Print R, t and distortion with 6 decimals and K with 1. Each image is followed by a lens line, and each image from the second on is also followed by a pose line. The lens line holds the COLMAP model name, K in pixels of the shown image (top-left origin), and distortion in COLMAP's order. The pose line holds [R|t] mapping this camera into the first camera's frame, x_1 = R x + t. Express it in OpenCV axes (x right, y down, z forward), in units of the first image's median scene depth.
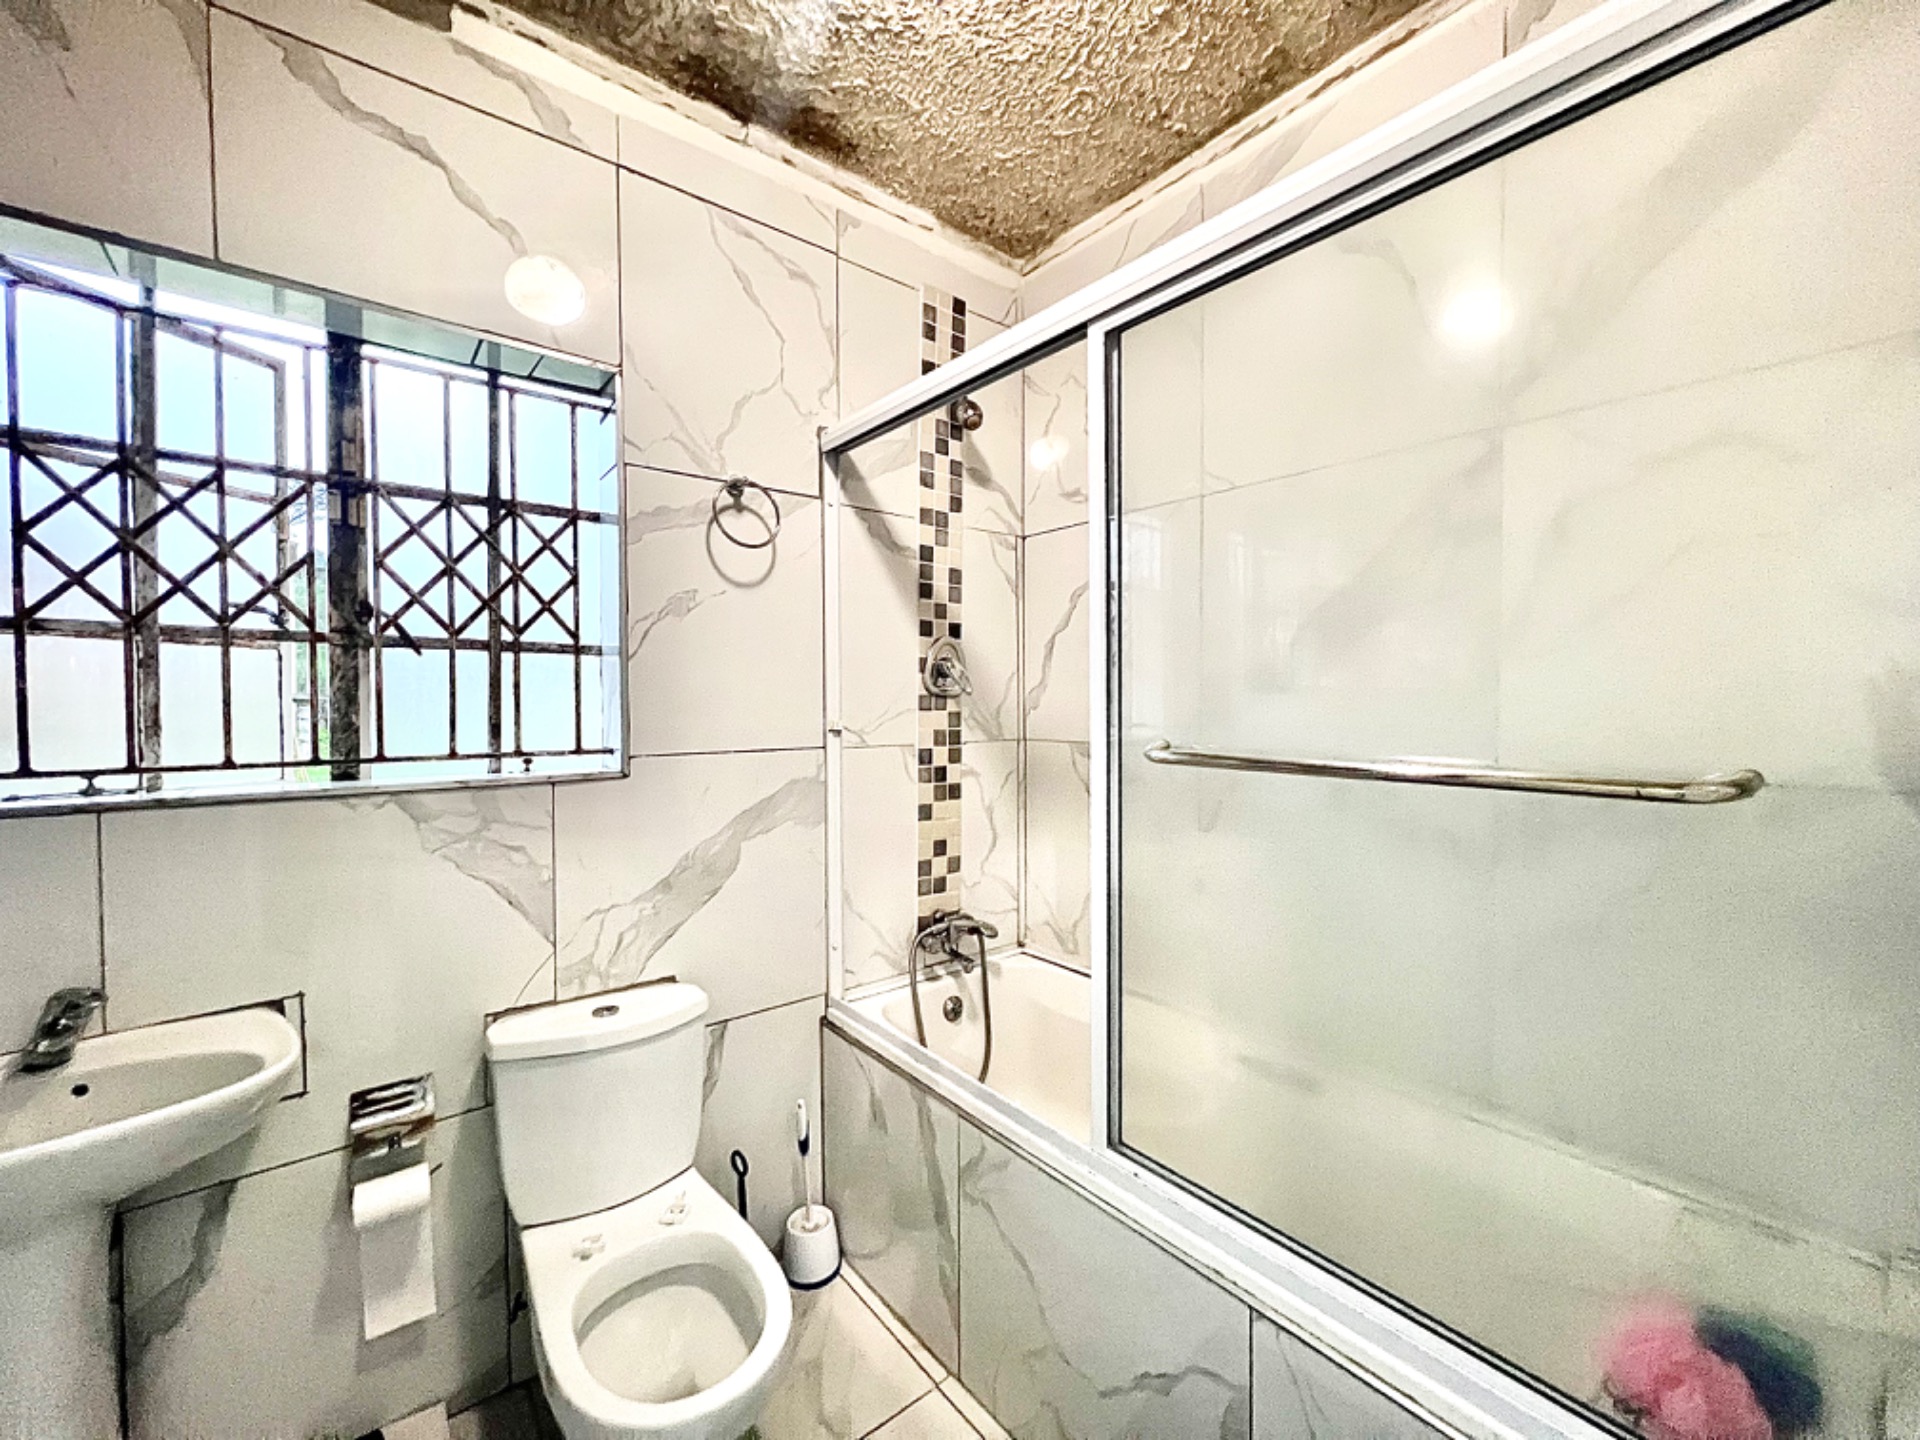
lens RADIAL K [[767.3, 0, 960.0], [0, 767.3, 717.8], [0, 0, 1]] dist [-0.002754, 0.000088]
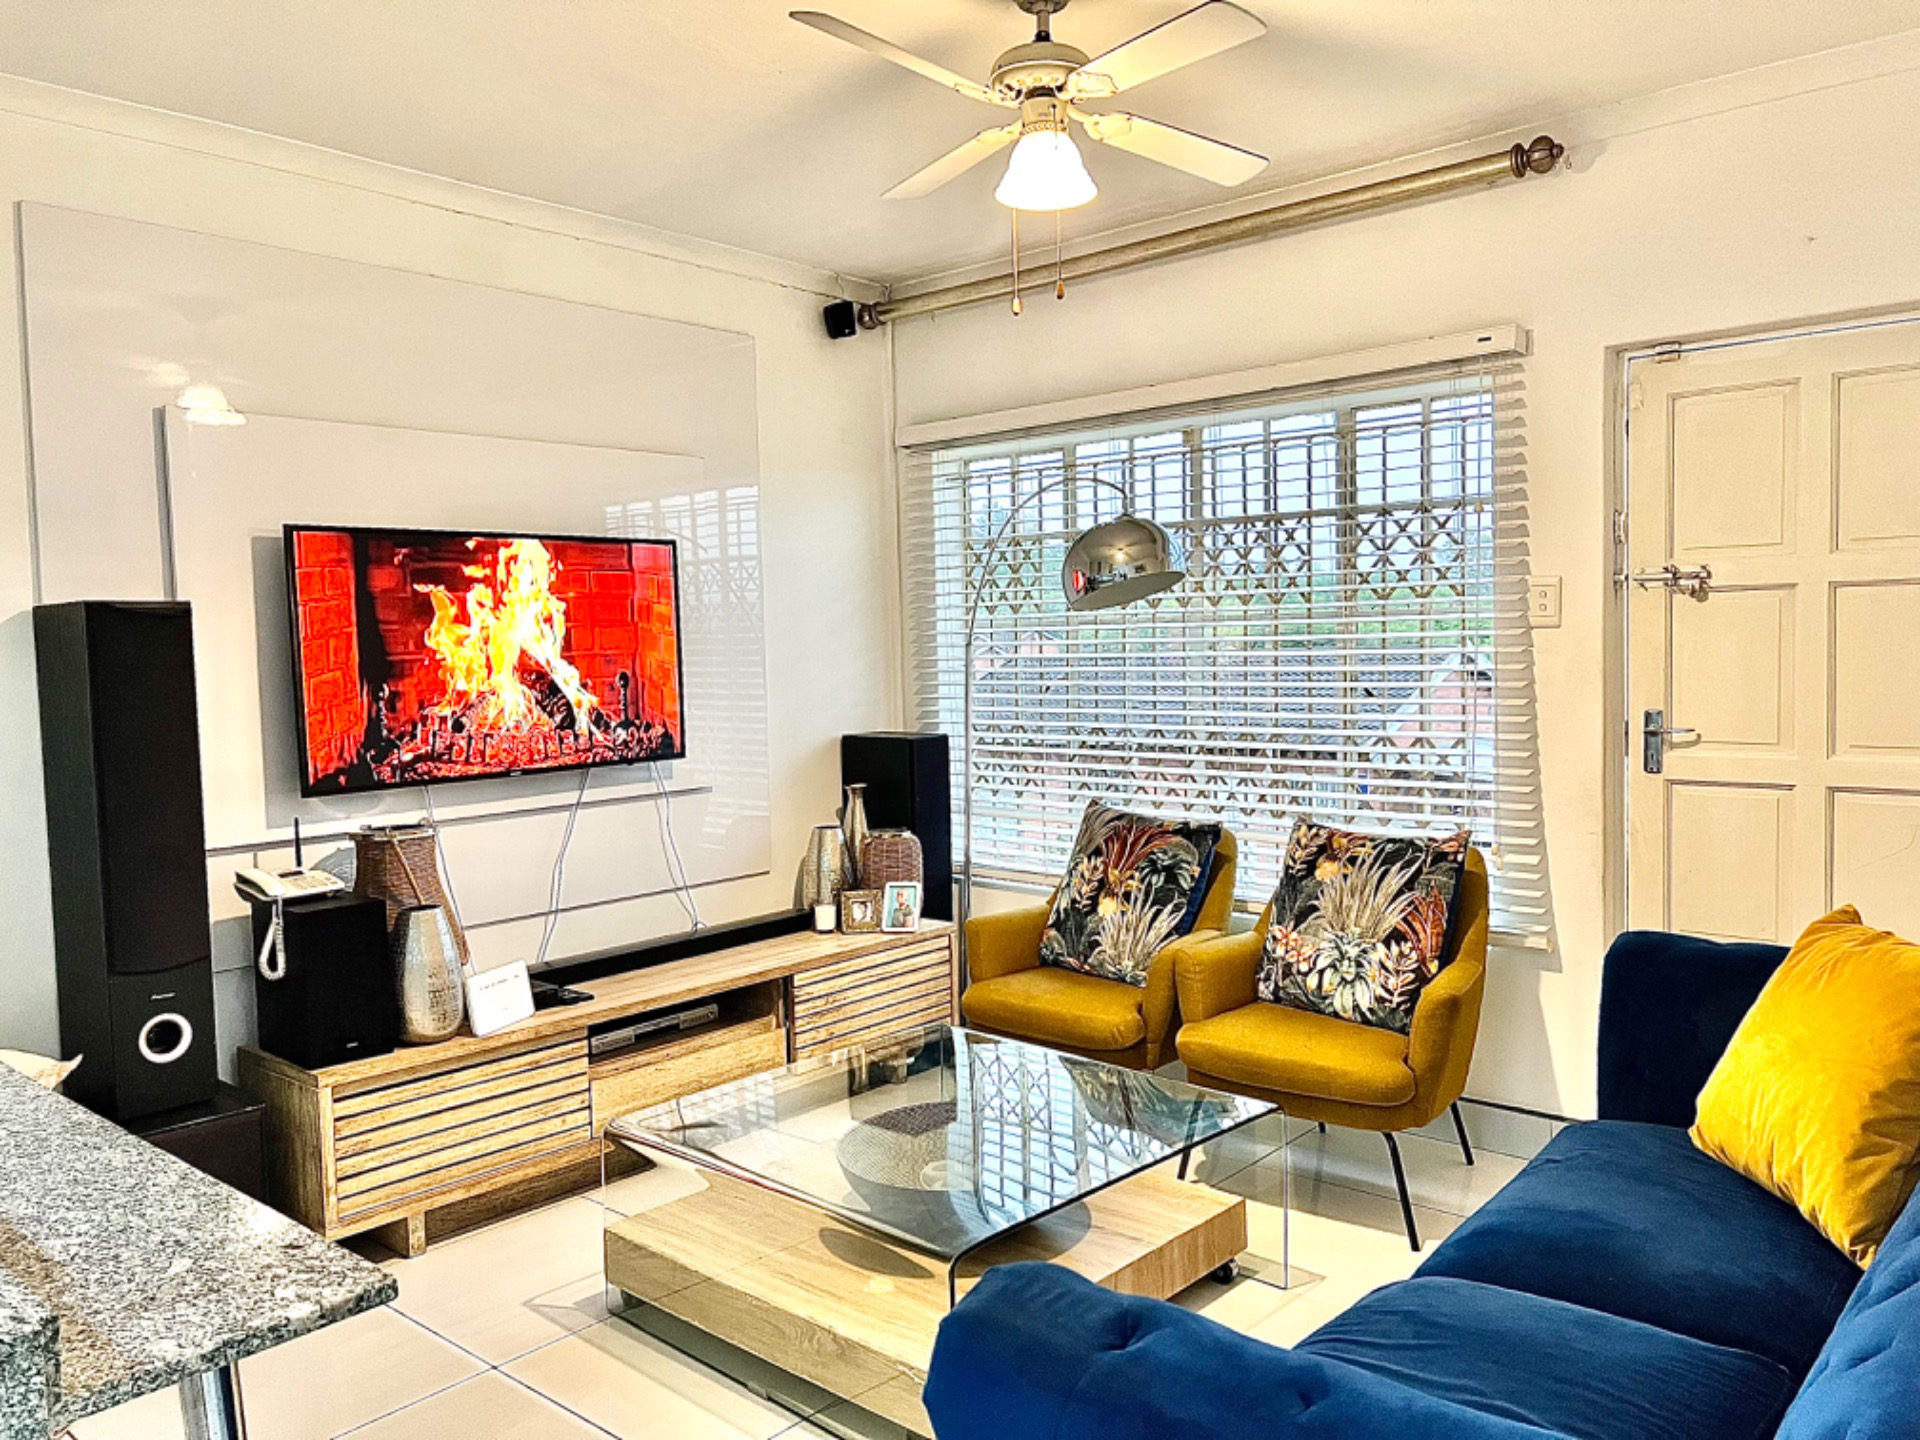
lens RADIAL K [[1436.1, 0, 967.3], [0, 1436.1, 716.2], [0, 0, 1]] dist [0.060882, -0.068758]
pose [[0.163037, 0.051369, -0.985282, 1.758599], [0.002111, 0.998623, 0.052414, -0.040818], [0.986618, -0.010625, 0.162704, -0.200777]]
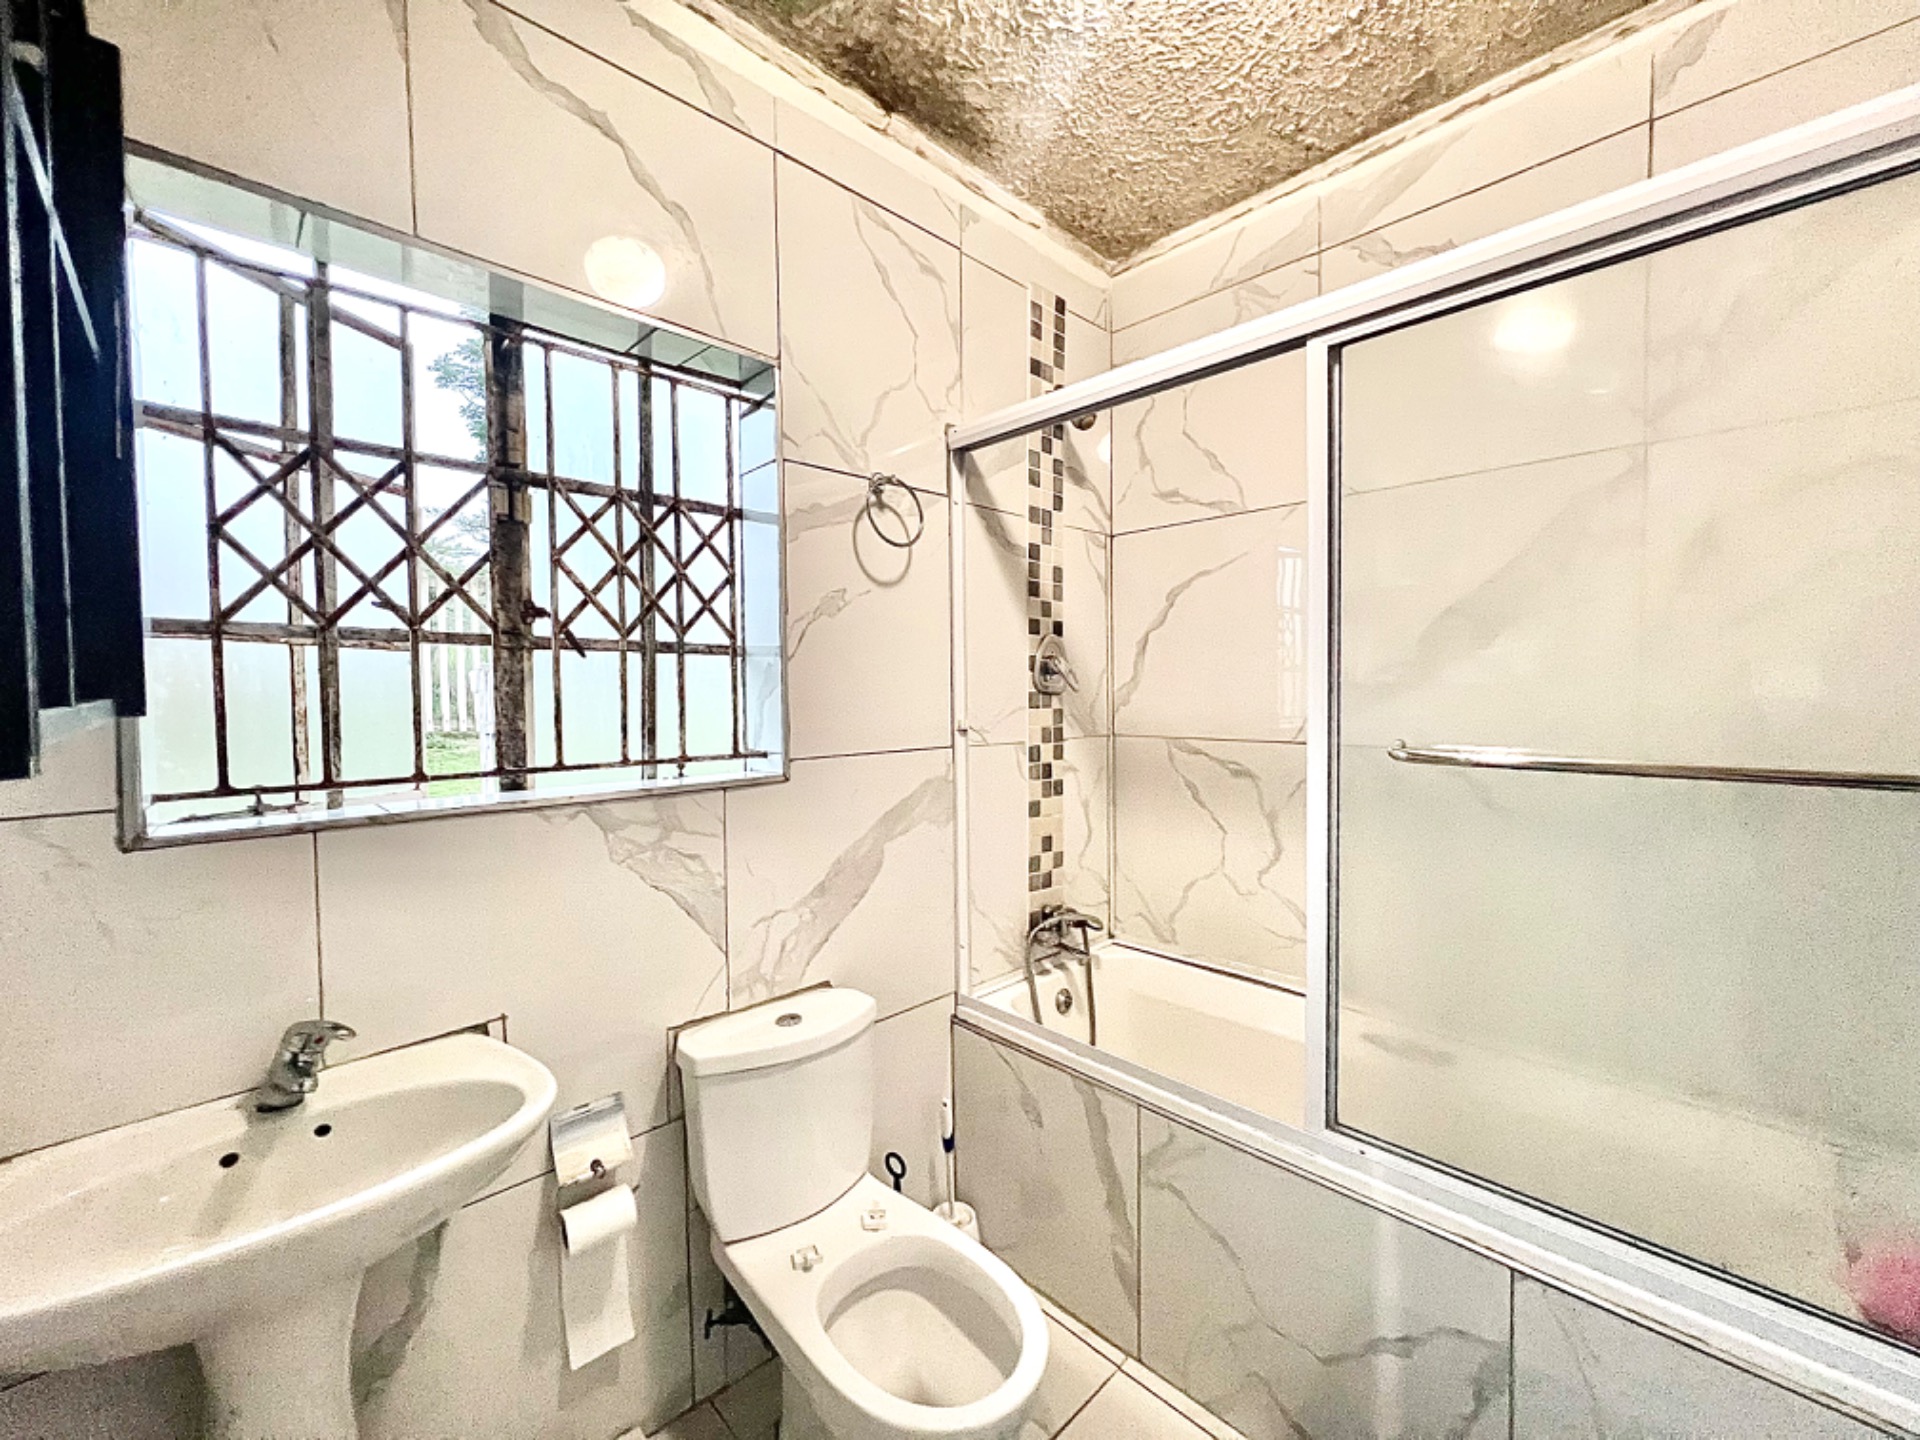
lens RADIAL K [[767.3, 0, 964.1], [0, 767.3, 718.0], [0, 0, 1]] dist [-0.002754, 0.000088]
pose [[0.996141, -0.009422, 0.087255, -0.299075], [0.008269, 0.999874, 0.013567, -0.014654], [-0.087371, -0.012794, 0.996094, 0.005227]]
